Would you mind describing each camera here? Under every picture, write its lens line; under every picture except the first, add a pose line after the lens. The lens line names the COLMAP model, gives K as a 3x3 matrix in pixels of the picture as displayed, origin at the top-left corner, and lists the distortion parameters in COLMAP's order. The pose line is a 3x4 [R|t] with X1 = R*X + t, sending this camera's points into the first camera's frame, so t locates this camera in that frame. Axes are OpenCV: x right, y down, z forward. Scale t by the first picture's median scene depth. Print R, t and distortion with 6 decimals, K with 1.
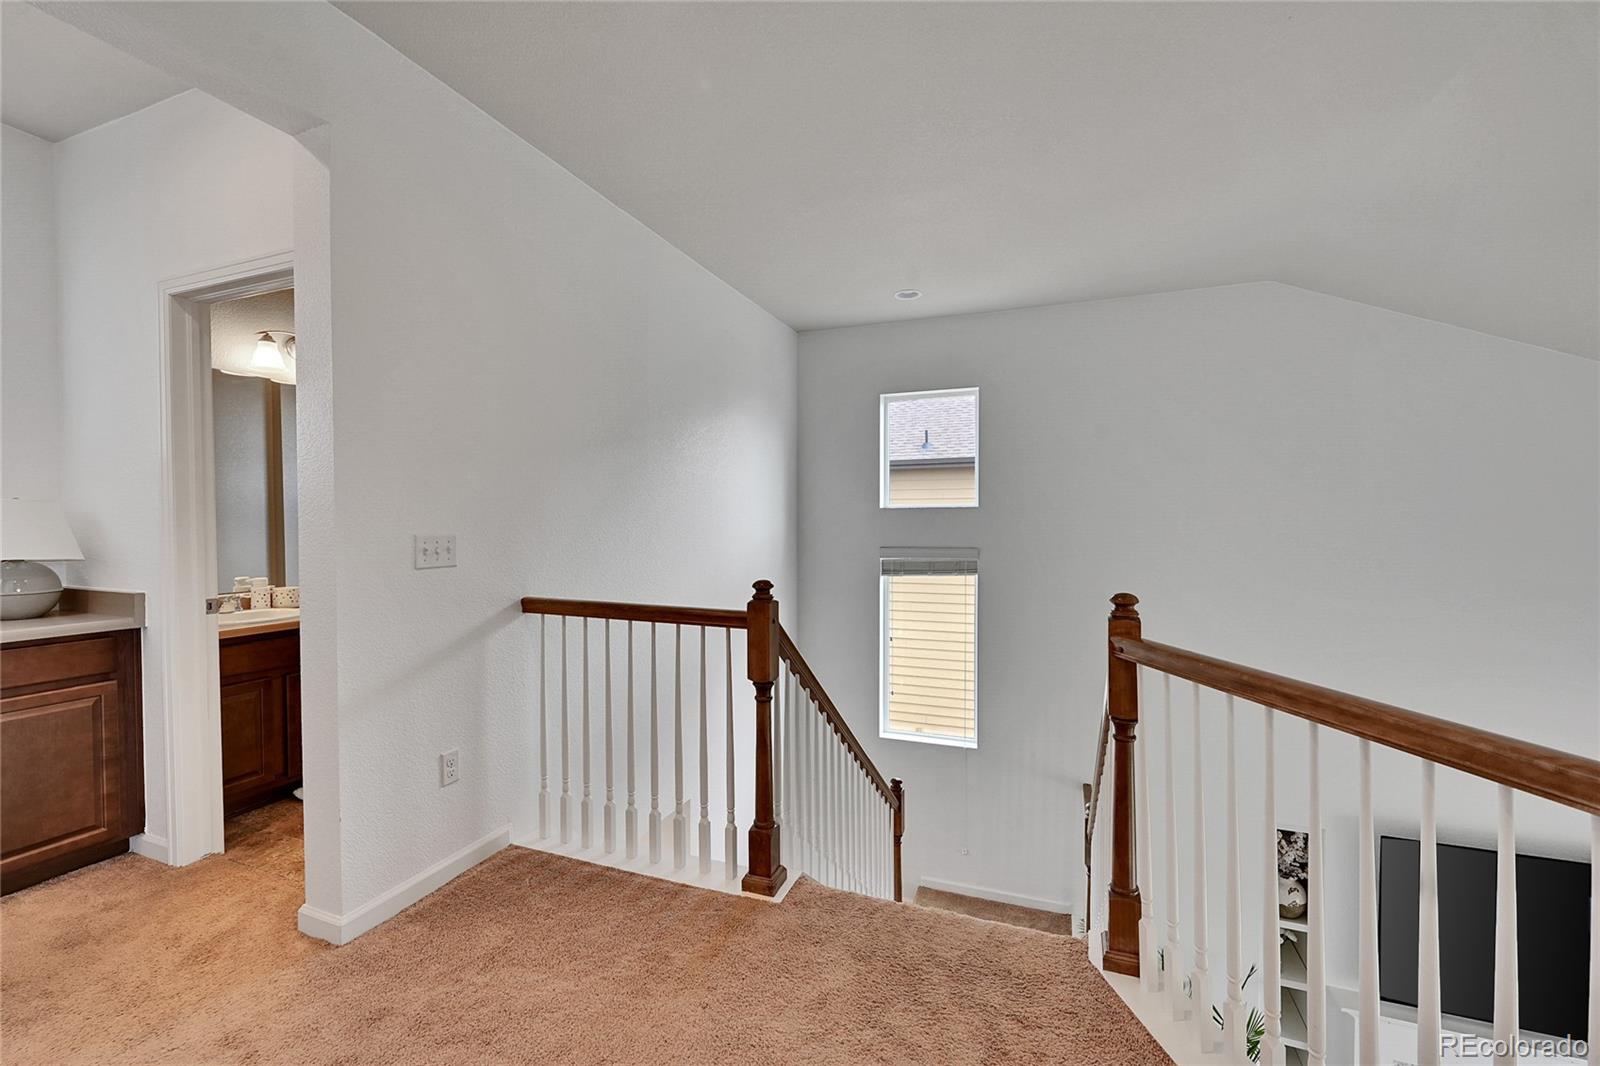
lens RADIAL K [[664.0, 0, 801.5], [0, 664.0, 533.3], [0, 0, 1]] dist [-0.004665, 0.000731]
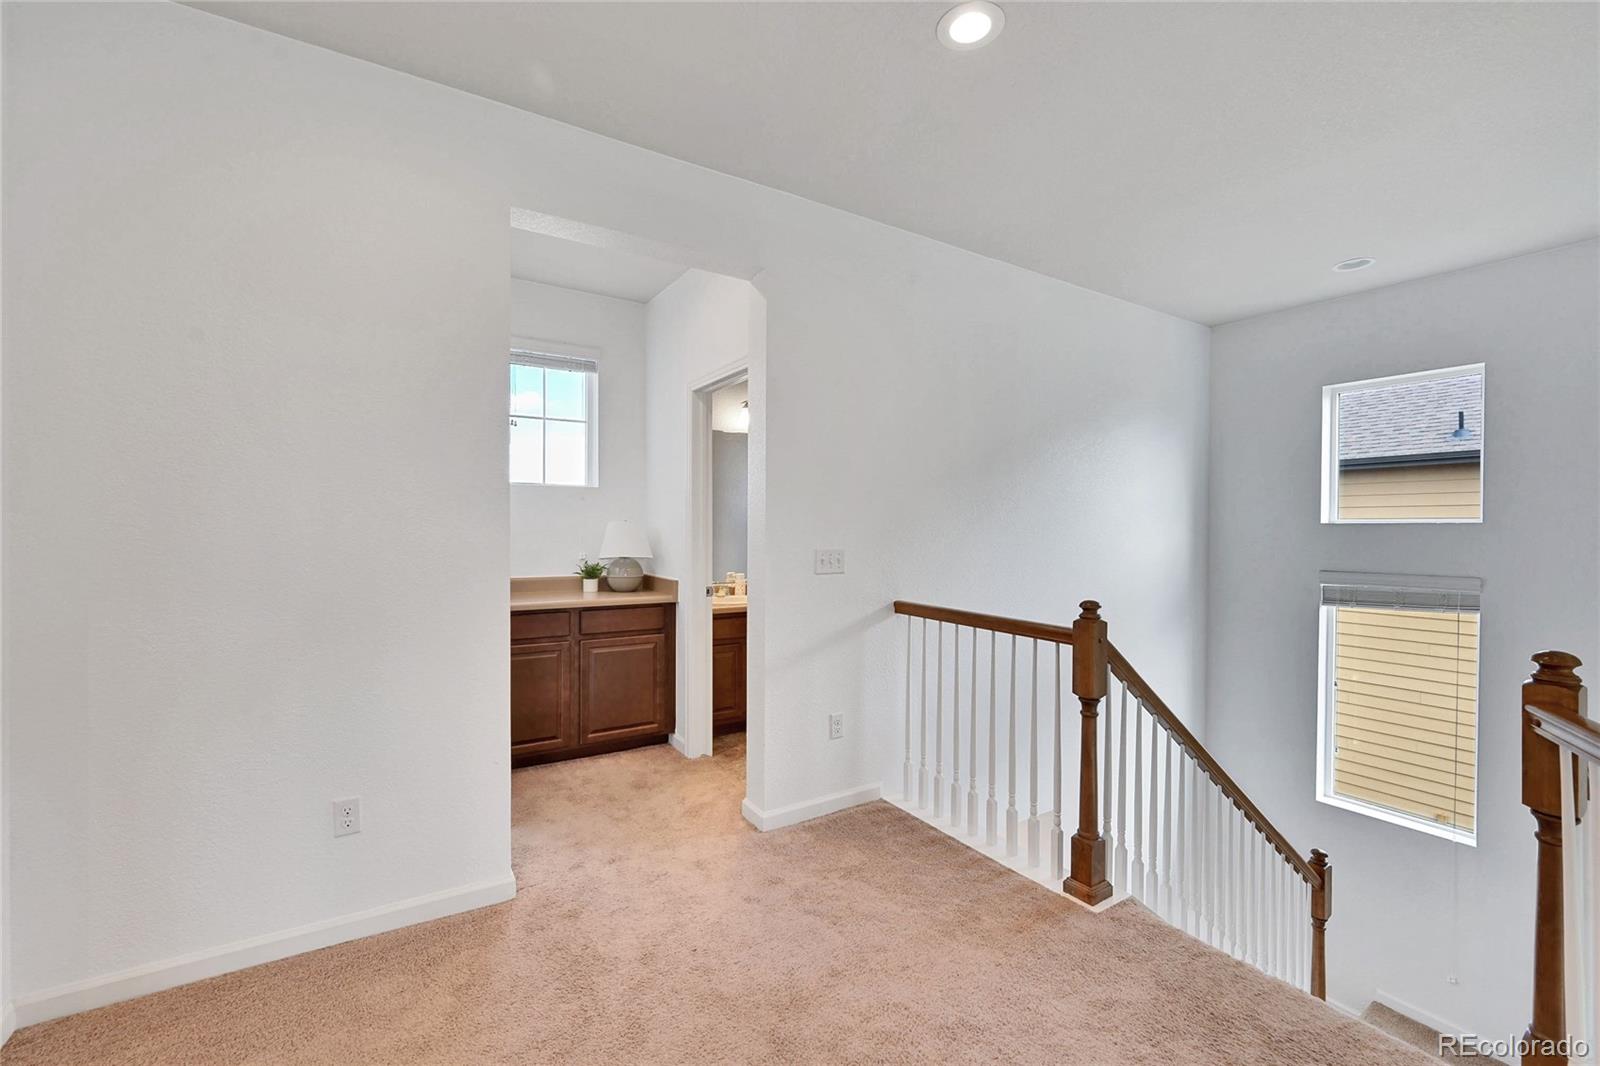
lens RADIAL K [[664.0, 0, 798.4], [0, 664.0, 531.9], [0, 0, 1]] dist [-0.004665, 0.000731]
pose [[0.805083, 0.011057, -0.593060, 0.186510], [-0.018746, 0.999801, -0.006806, -0.021205], [0.592866, 0.016597, 0.805130, -0.113222]]
